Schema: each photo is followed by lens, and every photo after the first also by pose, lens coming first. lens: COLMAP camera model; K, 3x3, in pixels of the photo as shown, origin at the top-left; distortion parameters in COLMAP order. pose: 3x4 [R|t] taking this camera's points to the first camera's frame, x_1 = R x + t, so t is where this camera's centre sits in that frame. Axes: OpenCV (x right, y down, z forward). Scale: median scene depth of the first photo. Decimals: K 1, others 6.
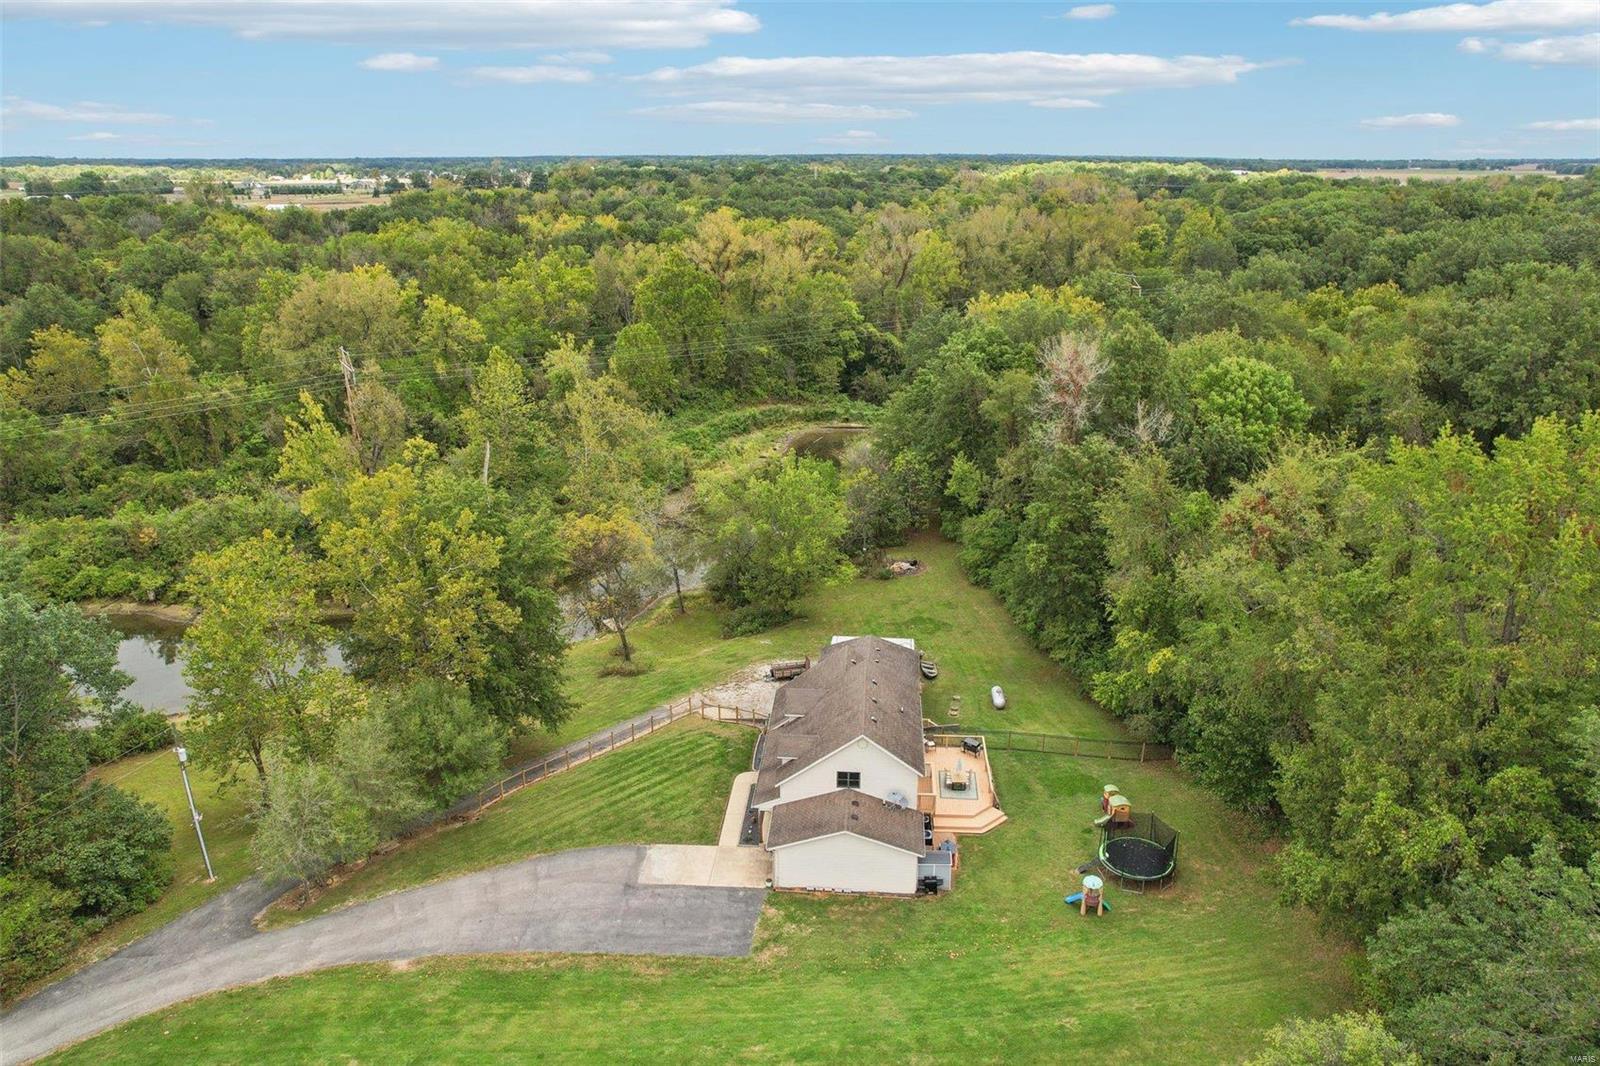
lens RADIAL K [[1036.3, 0, 805.7], [0, 1036.3, 536.3], [0, 0, 1]] dist [-0.072733, 0.063524]
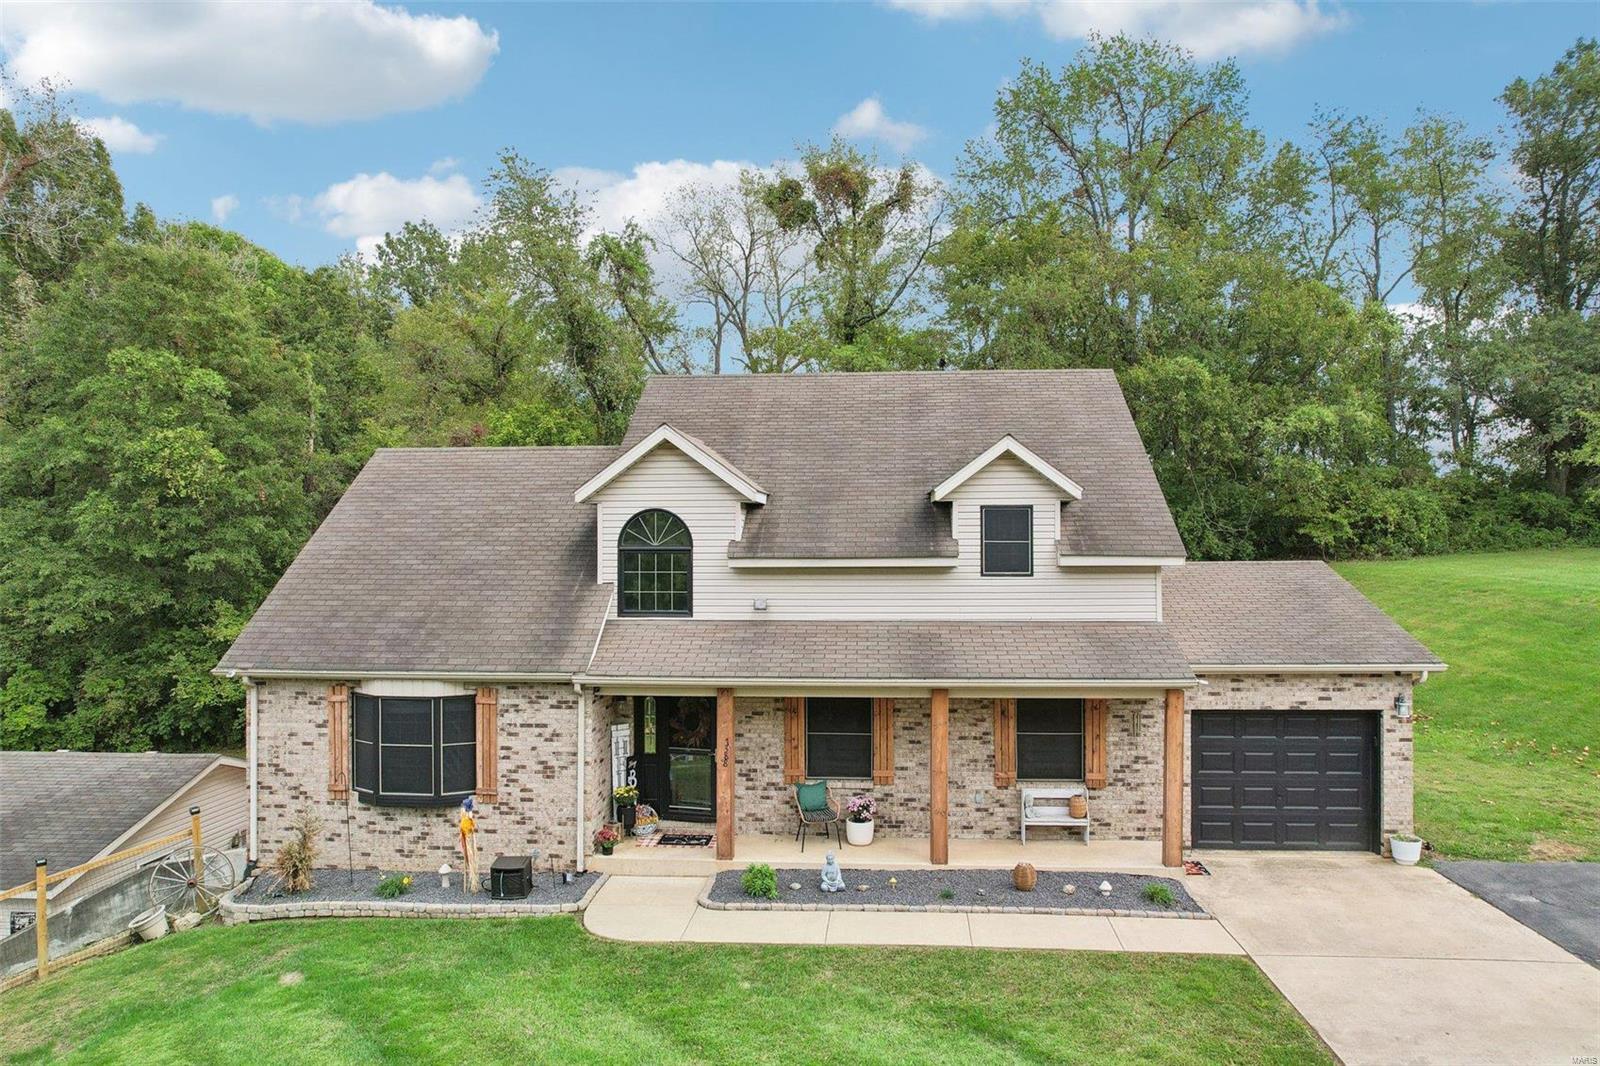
lens RADIAL K [[1036.3, 0, 815.8], [0, 1036.3, 519.0], [0, 0, 1]] dist [-0.072733, 0.063524]
pose [[0.008797, 0.022199, 0.999715, -0.294901], [0.357341, 0.933669, -0.023877, 0.209754], [-0.933933, 0.357449, 0.000280, 1.104527]]
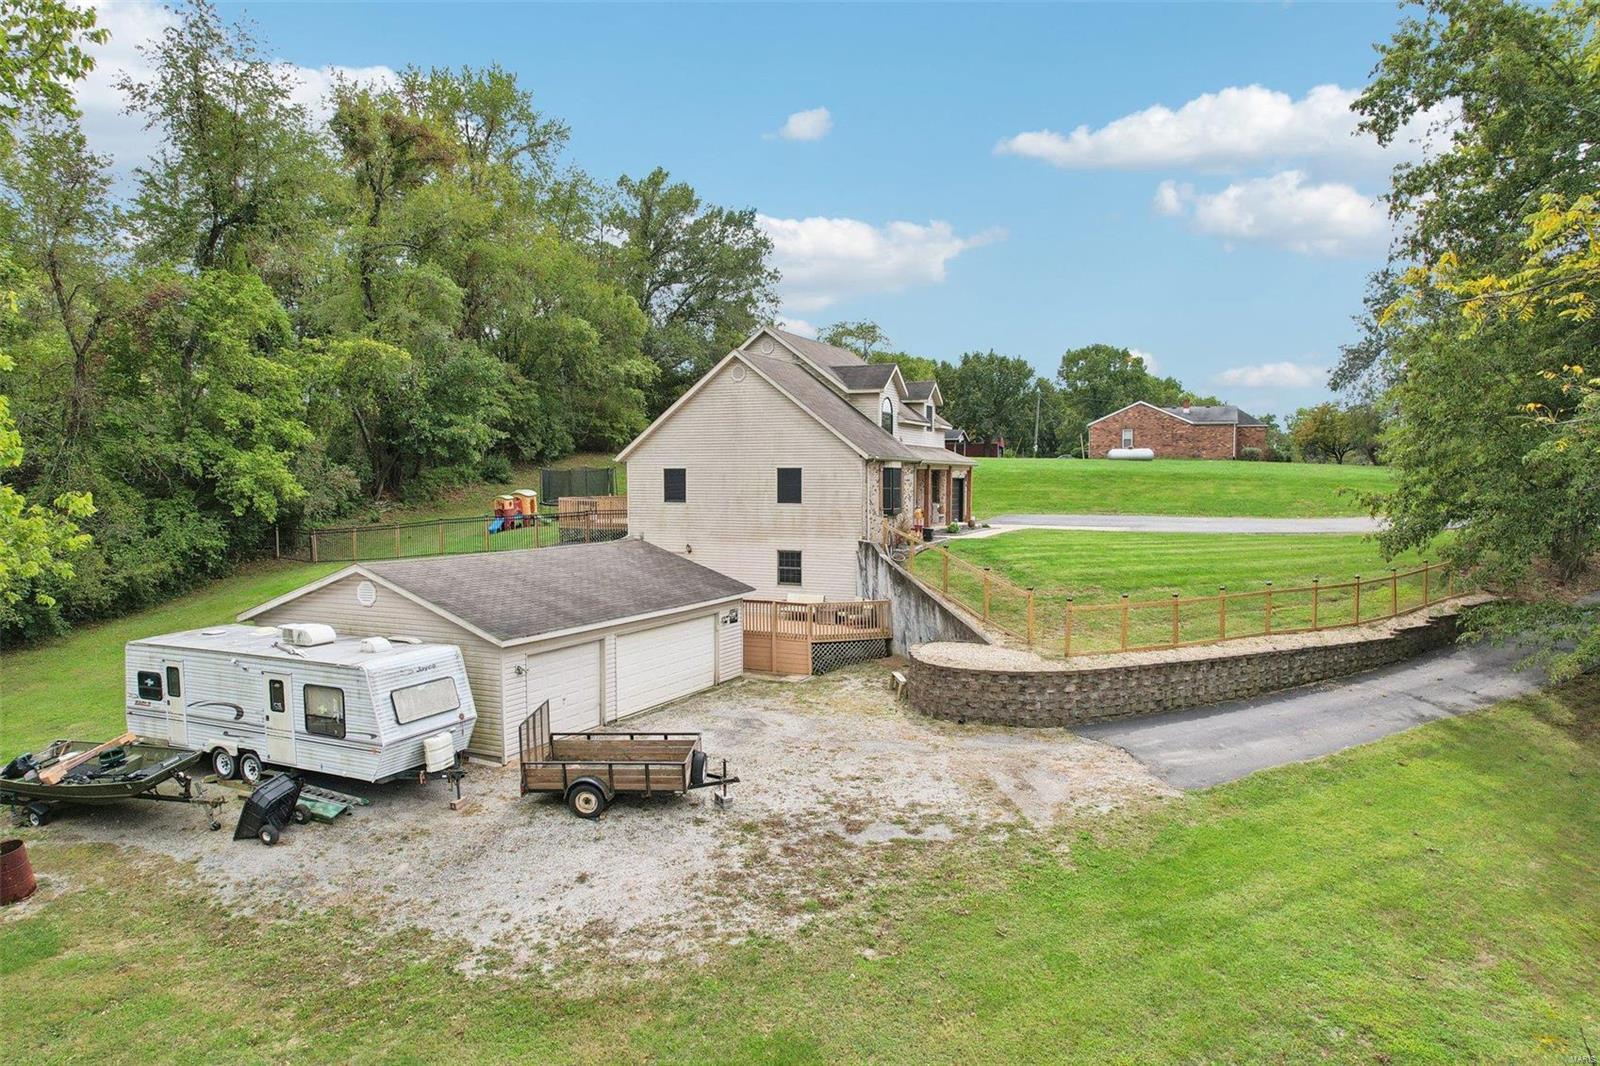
lens RADIAL K [[1036.3, 0, 795.6], [0, 1036.3, 534.9], [0, 0, 1]] dist [-0.072733, 0.063524]
pose [[-0.938489, -0.018585, 0.344810, -0.196498], [0.121633, 0.916761, 0.380468, 0.001125], [-0.323179, 0.399005, -0.858109, 1.786754]]
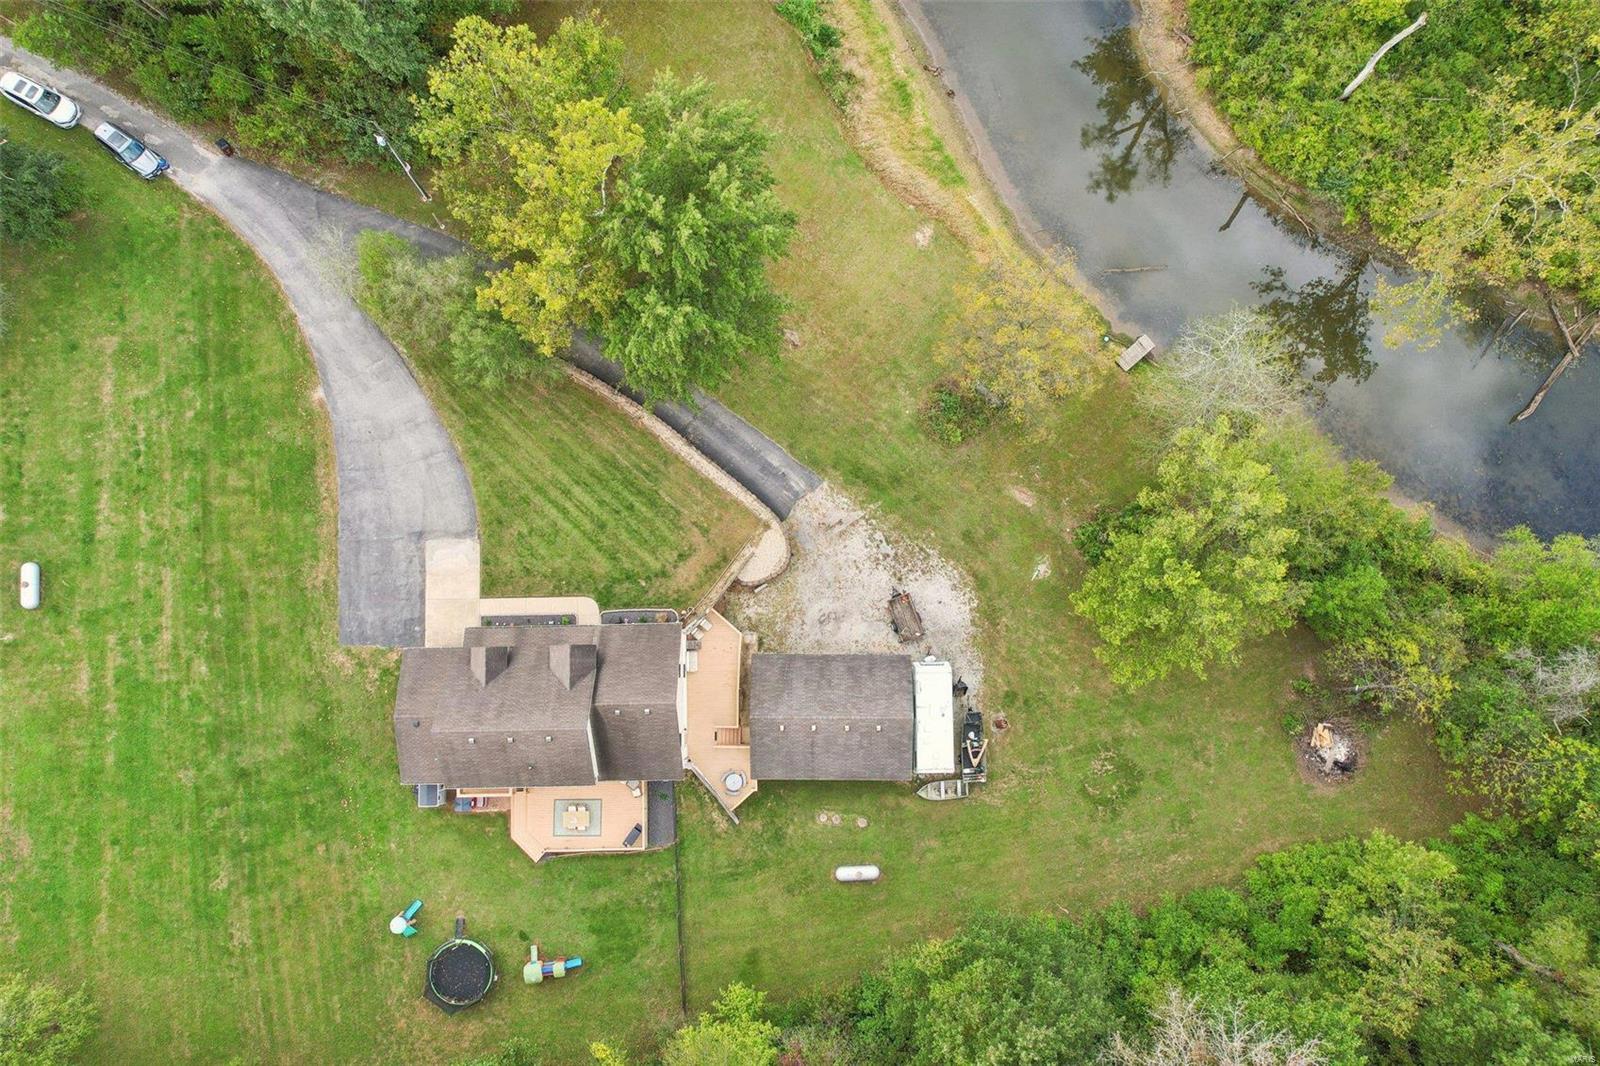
lens RADIAL K [[1036.3, 0, 797.5], [0, 1036.3, 542.0], [0, 0, 1]] dist [-0.072733, 0.063524]
pose [[0.096211, 0.987267, -0.126674, 0.032699], [-0.353068, 0.152839, 0.923029, -0.931386], [0.930638, -0.044081, 0.363277, 0.967299]]
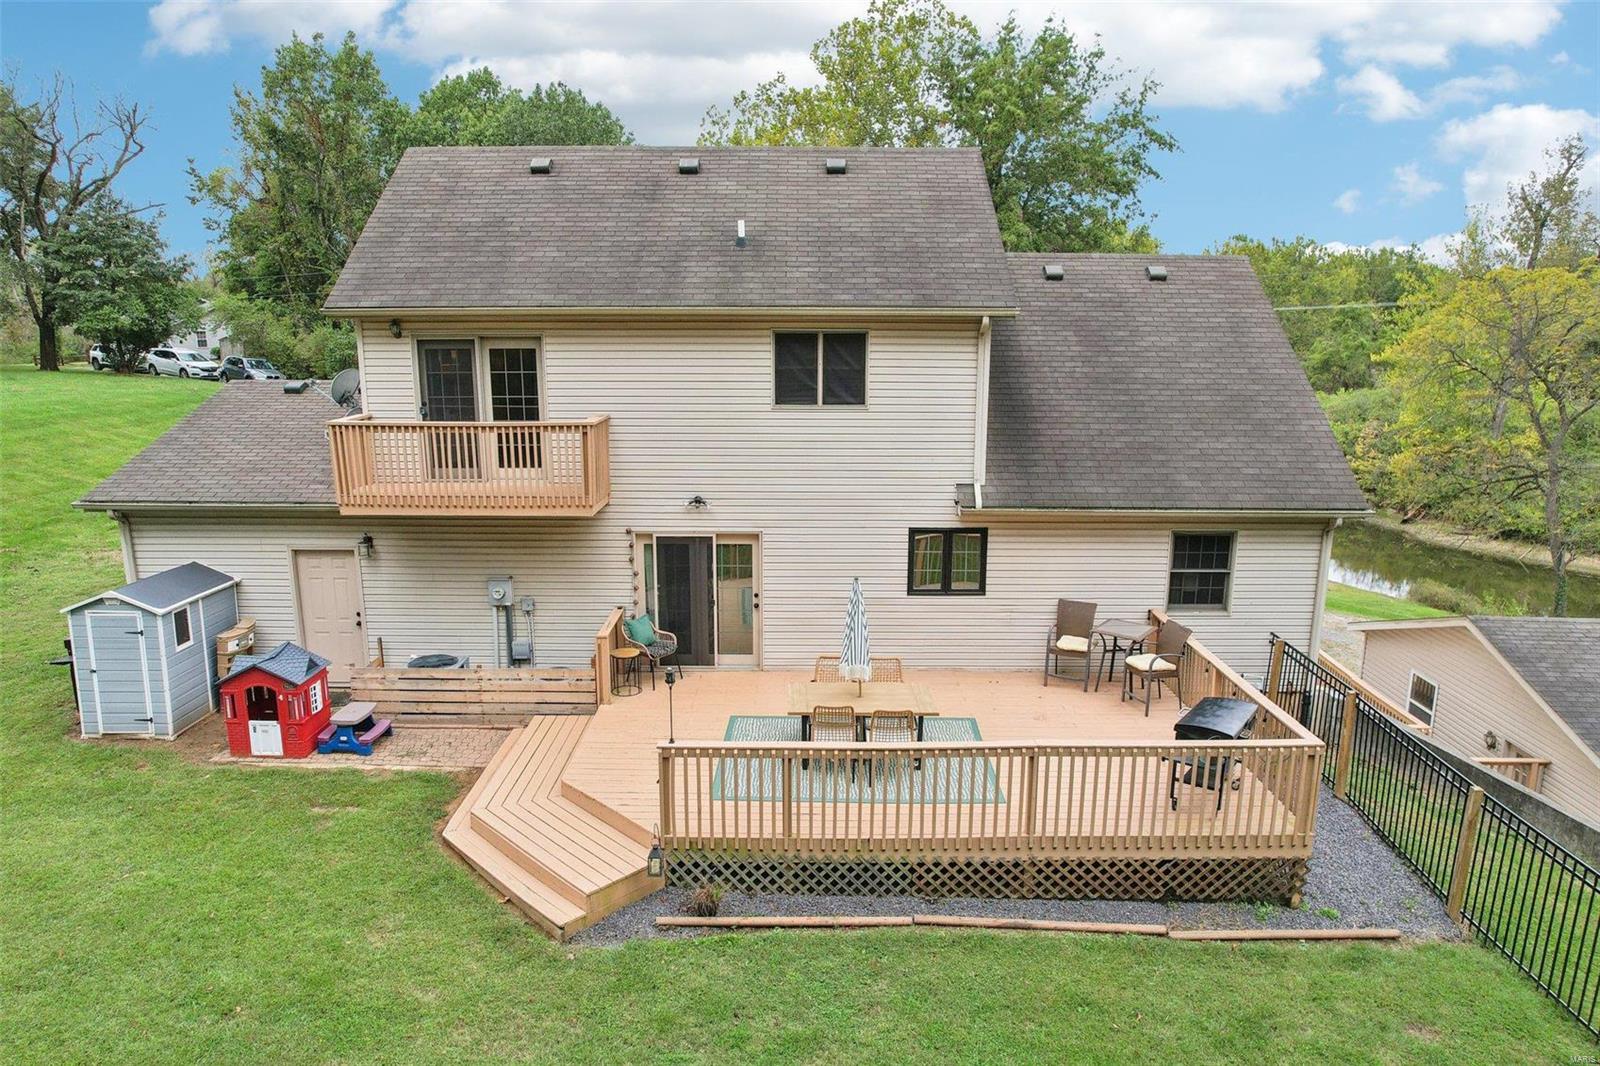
lens RADIAL K [[1036.3, 0, 802.6], [0, 1036.3, 542.6], [0, 0, 1]] dist [-0.072733, 0.063524]
pose [[0.074482, 0.211698, -0.974493, 0.362984], [-0.357498, 0.917923, 0.172084, 0.203256], [0.930939, 0.335562, 0.144050, 1.089530]]
